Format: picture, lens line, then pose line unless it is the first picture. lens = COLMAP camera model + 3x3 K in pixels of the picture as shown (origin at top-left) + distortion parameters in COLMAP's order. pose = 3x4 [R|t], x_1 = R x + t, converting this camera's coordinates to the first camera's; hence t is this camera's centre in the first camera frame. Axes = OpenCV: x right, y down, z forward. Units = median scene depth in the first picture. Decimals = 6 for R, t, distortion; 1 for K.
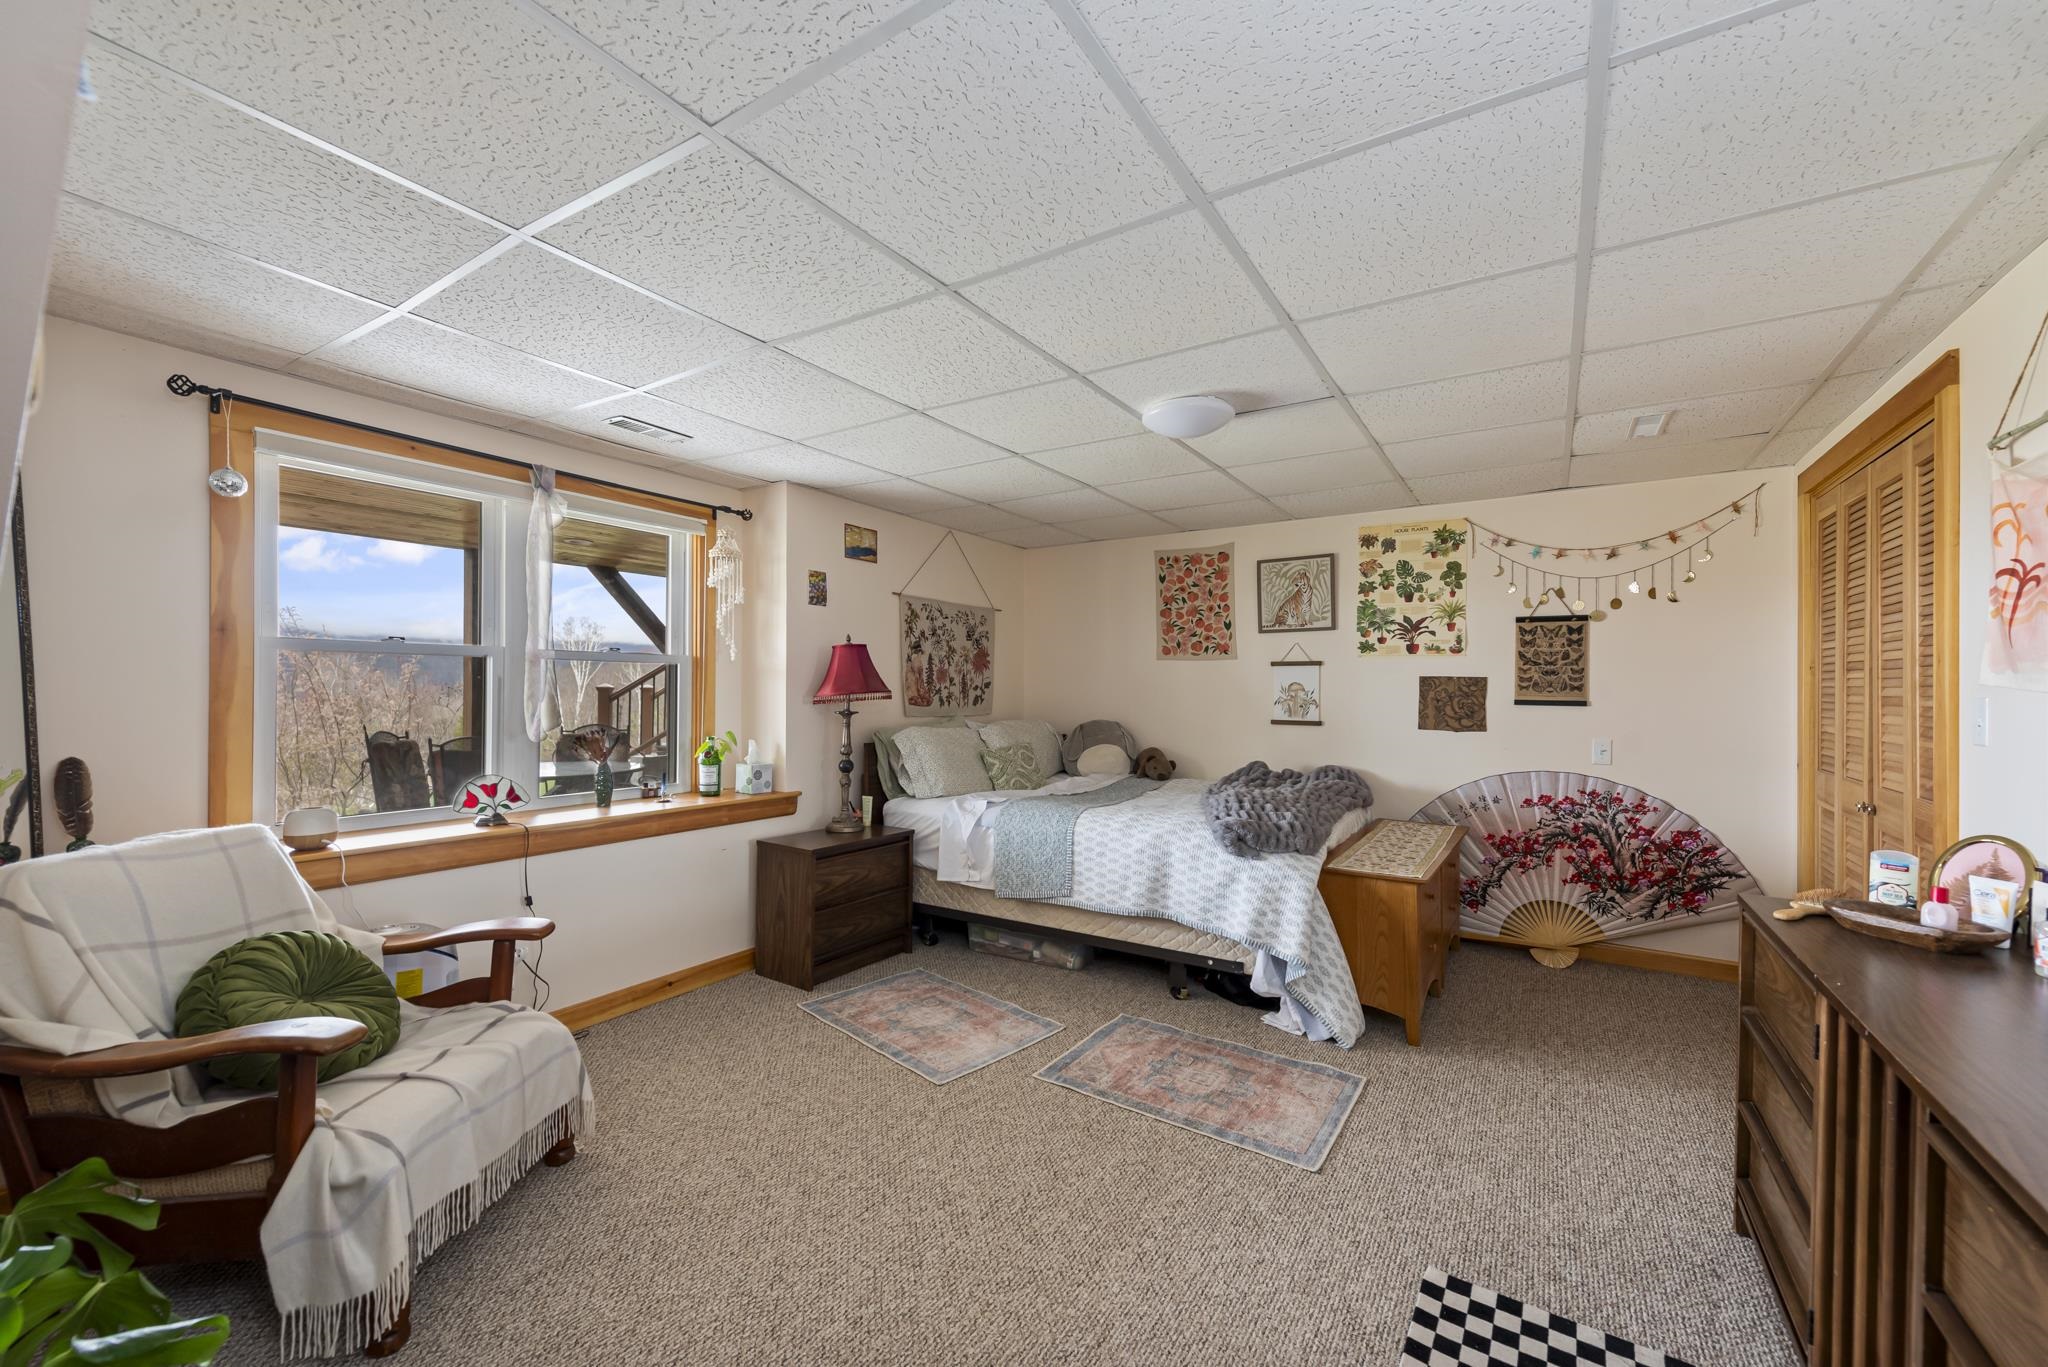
lens RADIAL K [[798.2, 0, 1024.6], [0, 798.2, 673.5], [0, 0, 1]] dist [0.020443, -0.002874]
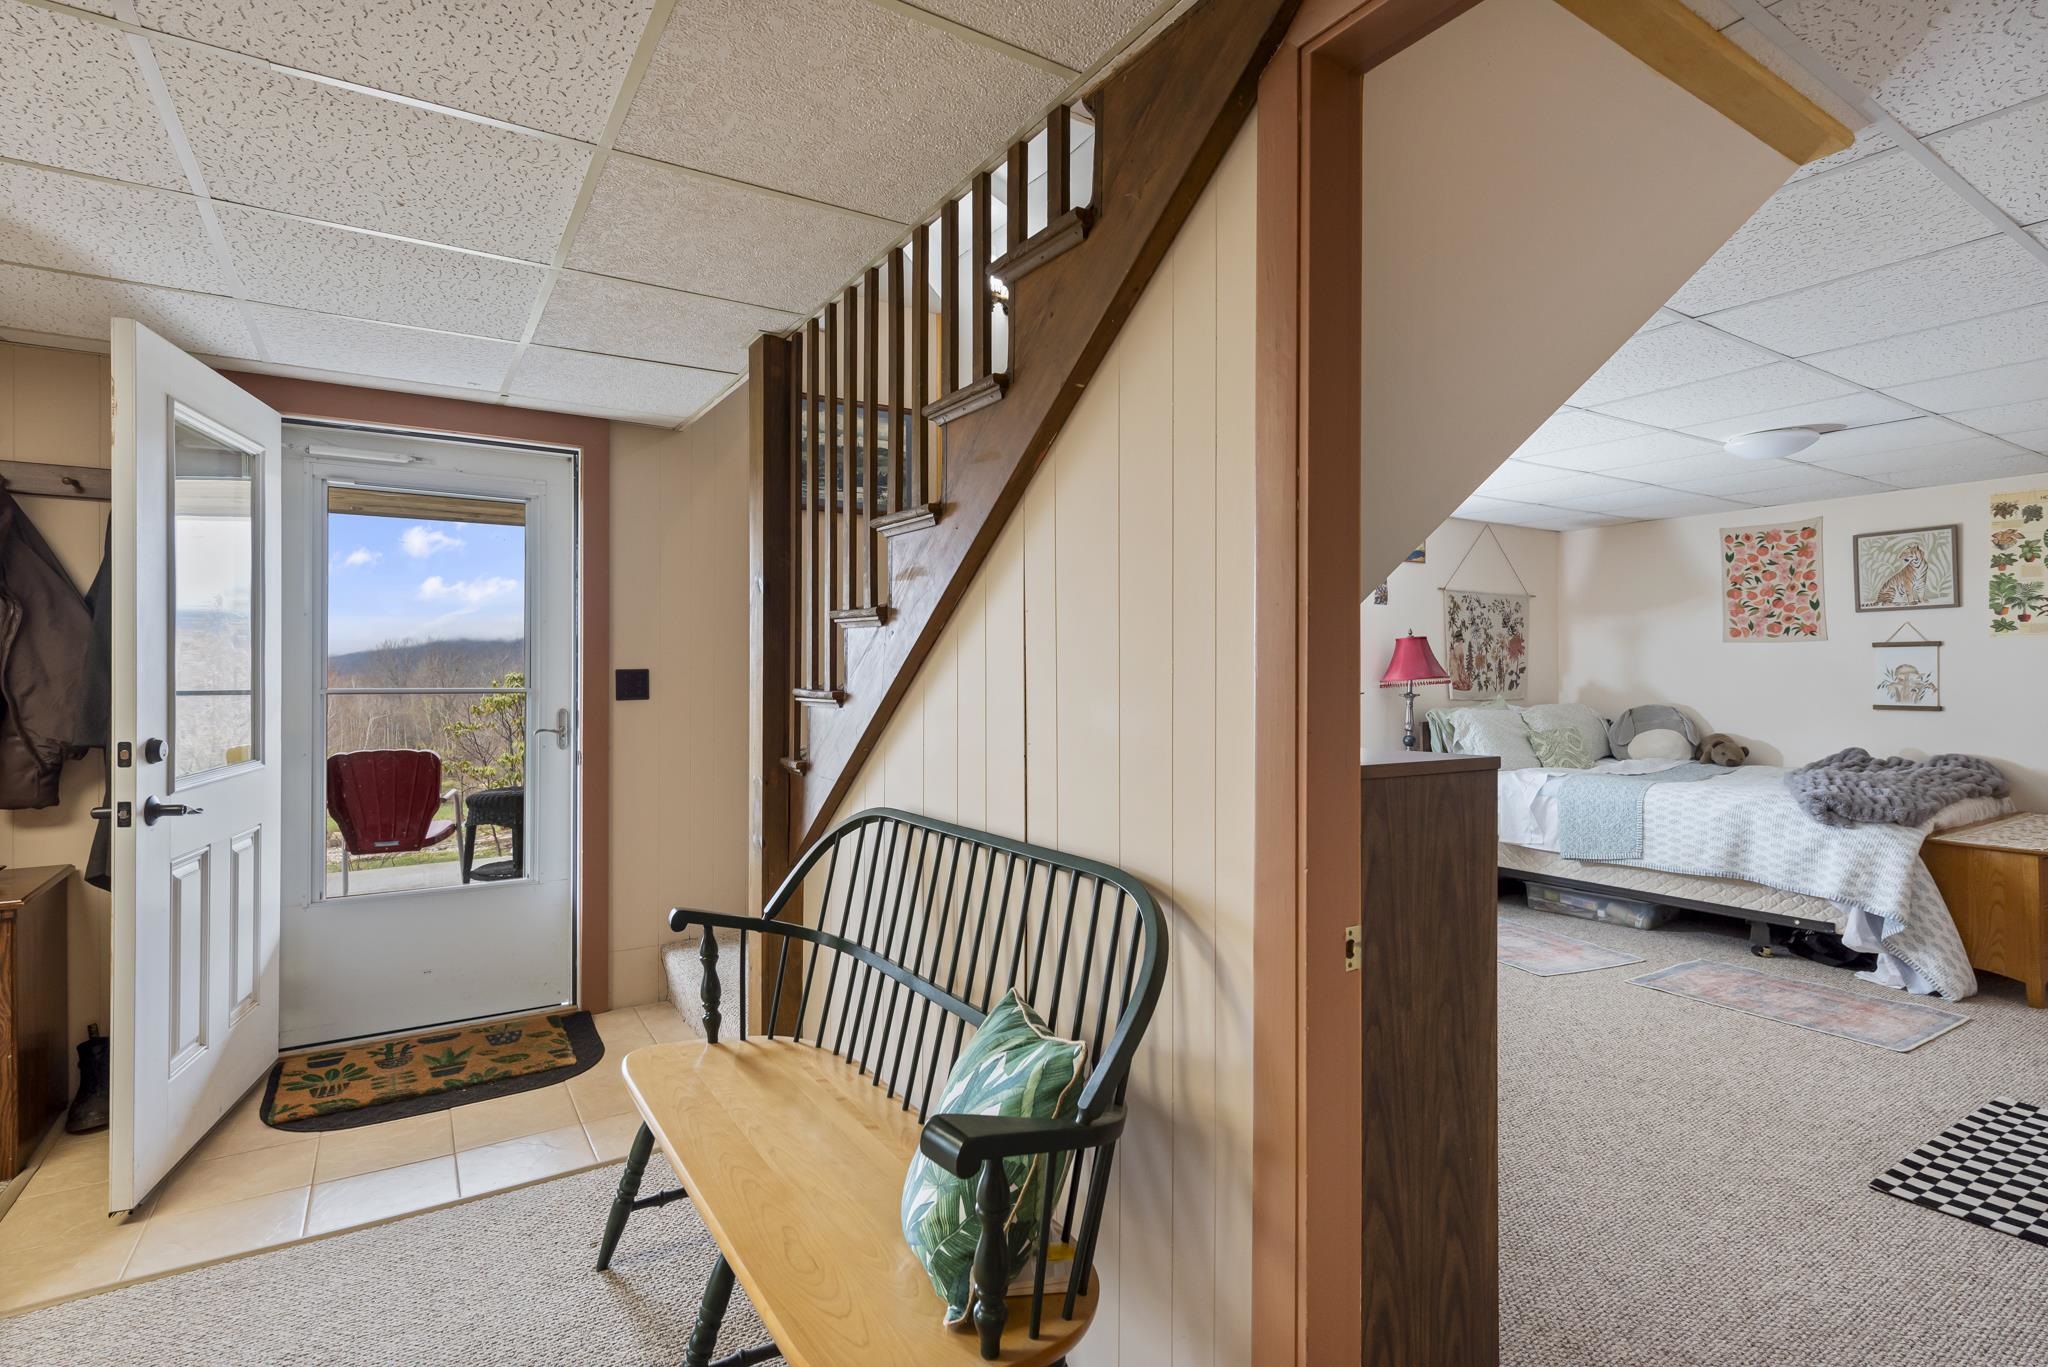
lens RADIAL K [[986.4, 0, 1019.7], [0, 986.4, 667.0], [0, 0, 1]] dist [0.003380, -0.000993]
pose [[0.909116, -0.010195, -0.416418, -0.144175], [0.015043, 0.999852, 0.008364, -0.013372], [0.416271, -0.013868, 0.909135, -0.571543]]
